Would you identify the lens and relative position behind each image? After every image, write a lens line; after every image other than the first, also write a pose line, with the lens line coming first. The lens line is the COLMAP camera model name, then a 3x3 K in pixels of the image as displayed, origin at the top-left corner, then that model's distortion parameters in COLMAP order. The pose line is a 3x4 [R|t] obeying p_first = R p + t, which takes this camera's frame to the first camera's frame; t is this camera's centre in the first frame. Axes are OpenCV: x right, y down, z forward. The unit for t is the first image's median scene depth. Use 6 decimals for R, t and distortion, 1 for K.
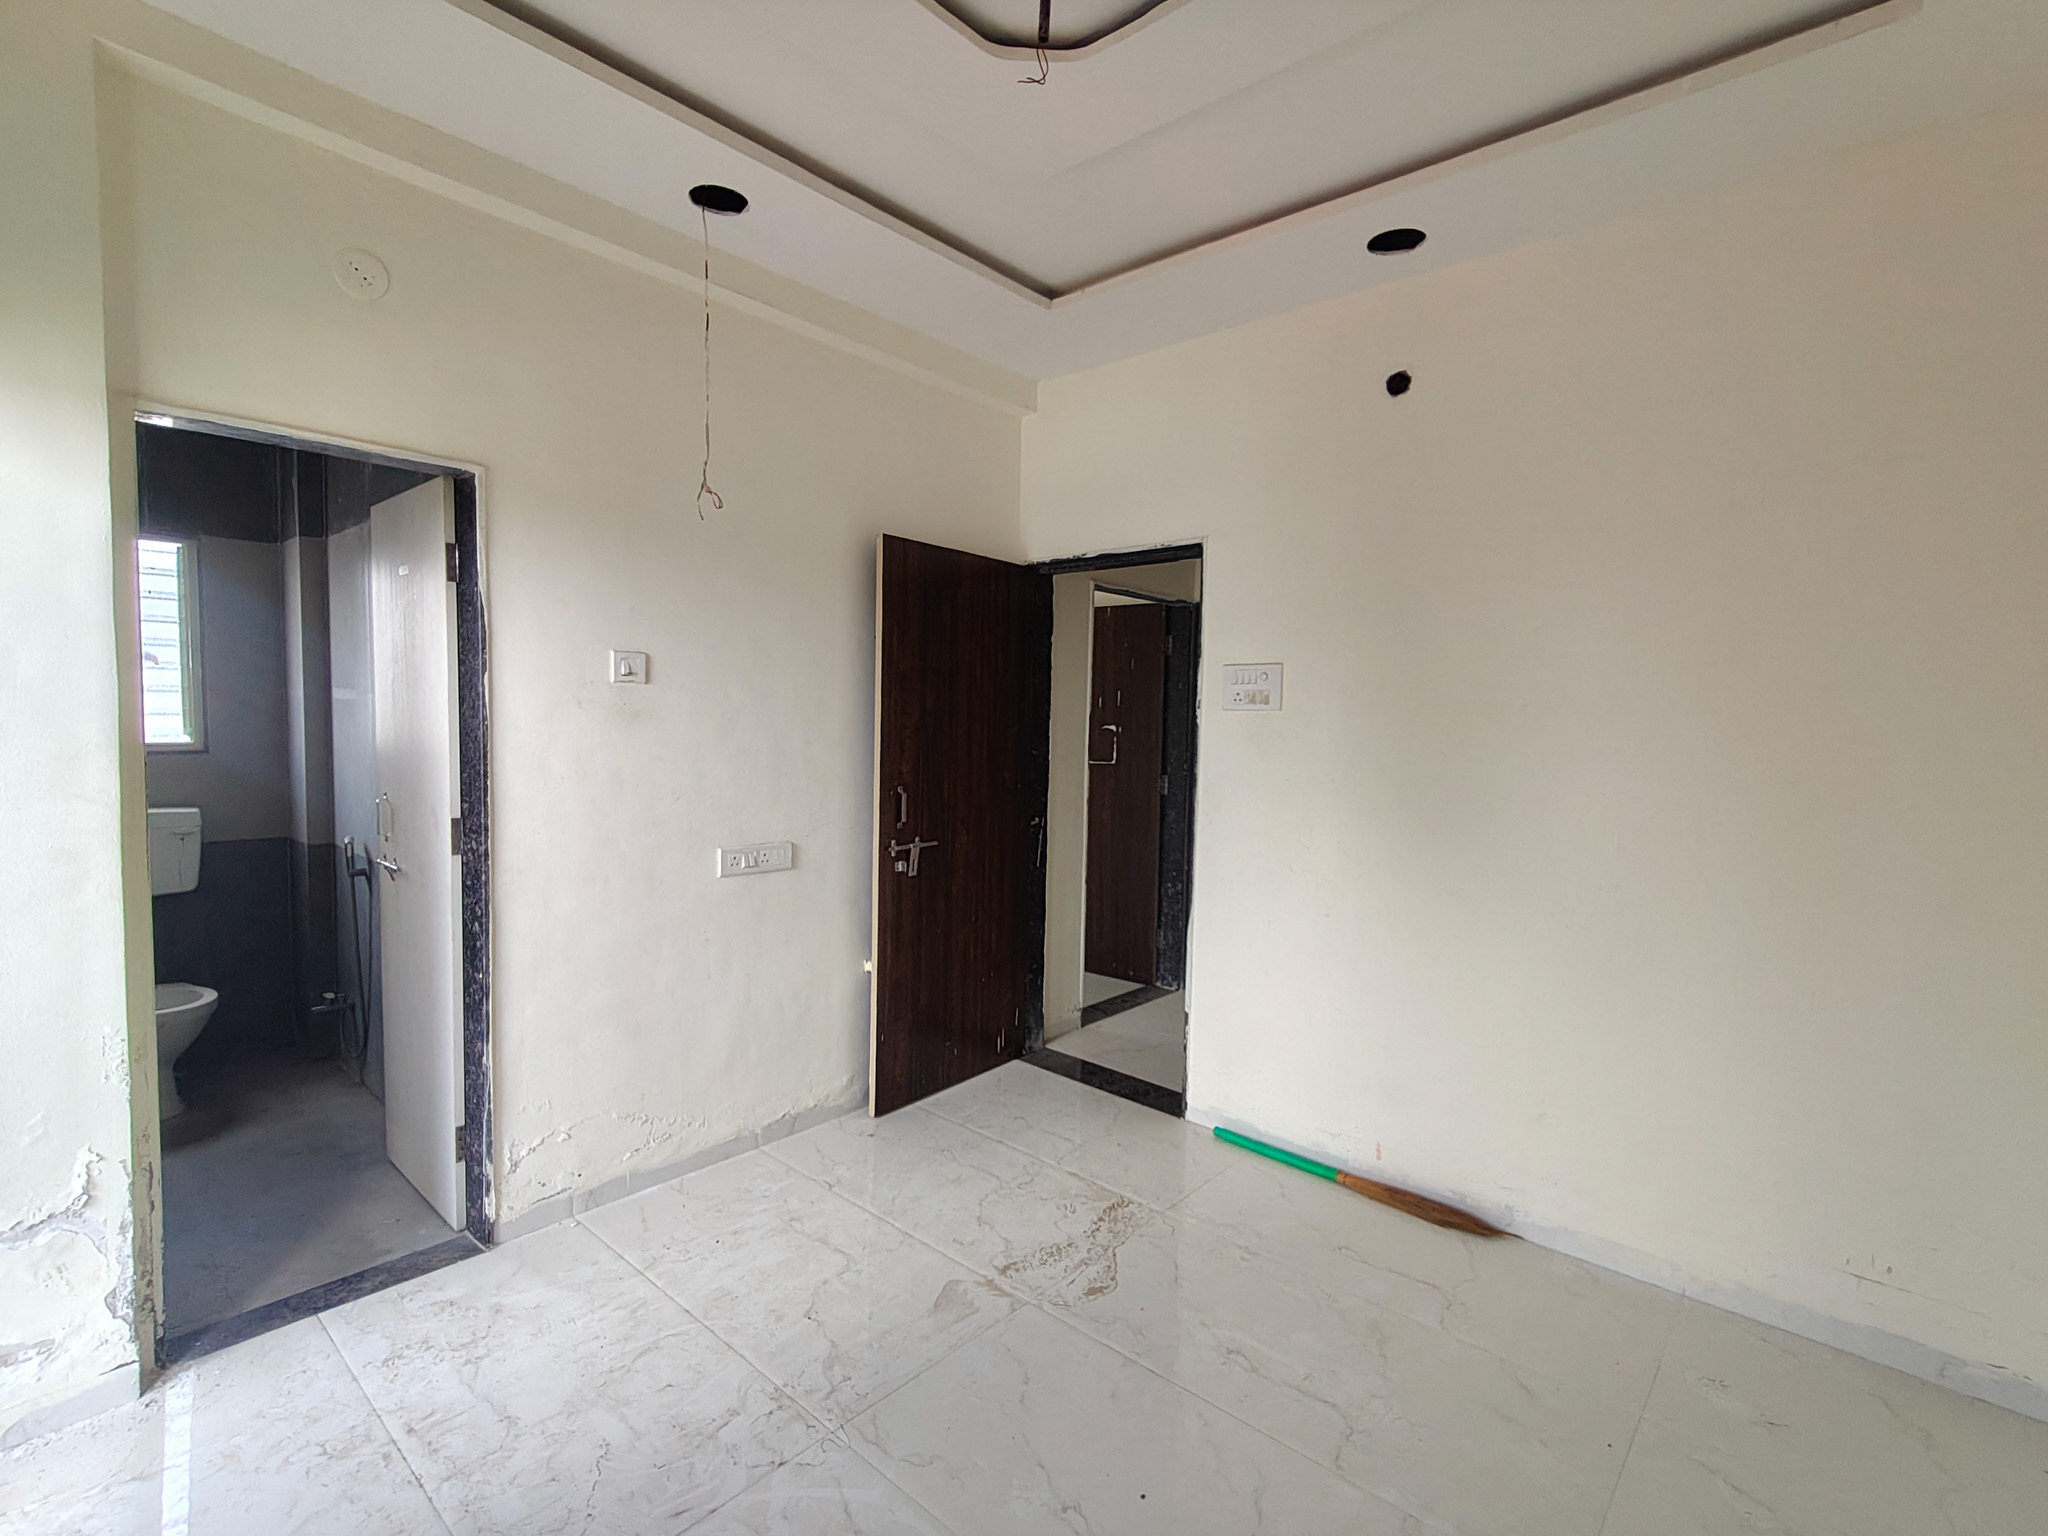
lens RADIAL K [[968.6, 0, 1023.7], [0, 968.6, 776.2], [0, 0, 1]] dist [0.012761, -0.002634]
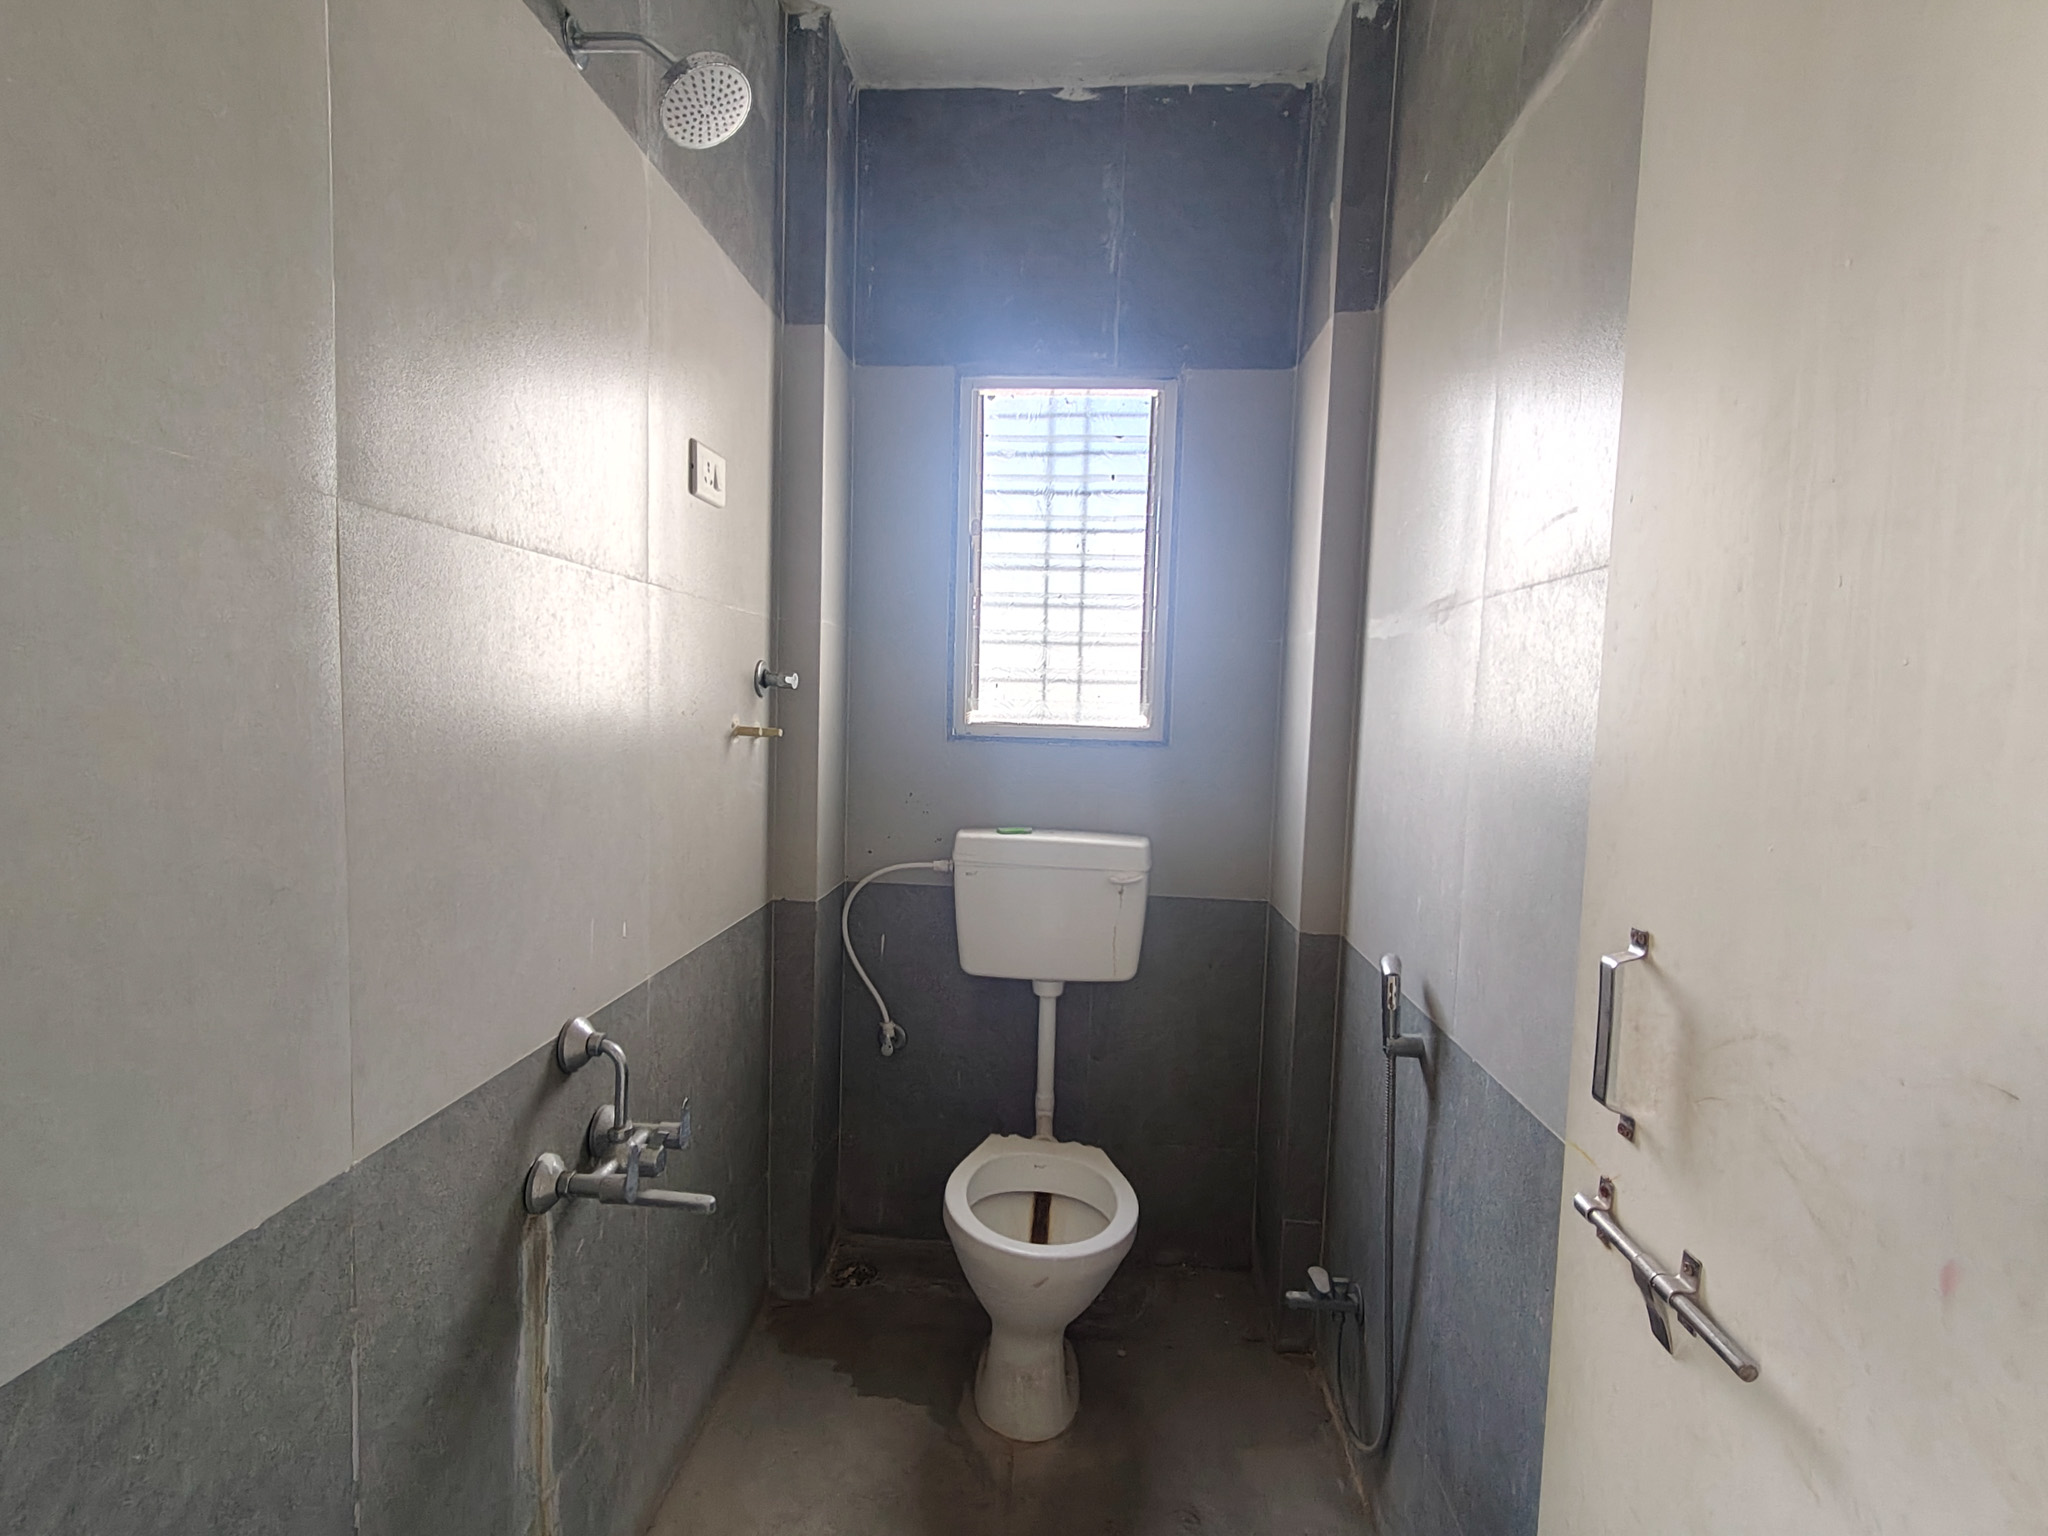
lens RADIAL K [[968.6, 0, 1023.7], [0, 968.6, 776.2], [0, 0, 1]] dist [0.012761, -0.002634]
pose [[0.624101, 0.053330, -0.779521, -0.523050], [-0.068226, 0.997577, 0.013625, -0.009243], [0.778359, 0.044680, 0.626227, 0.683246]]
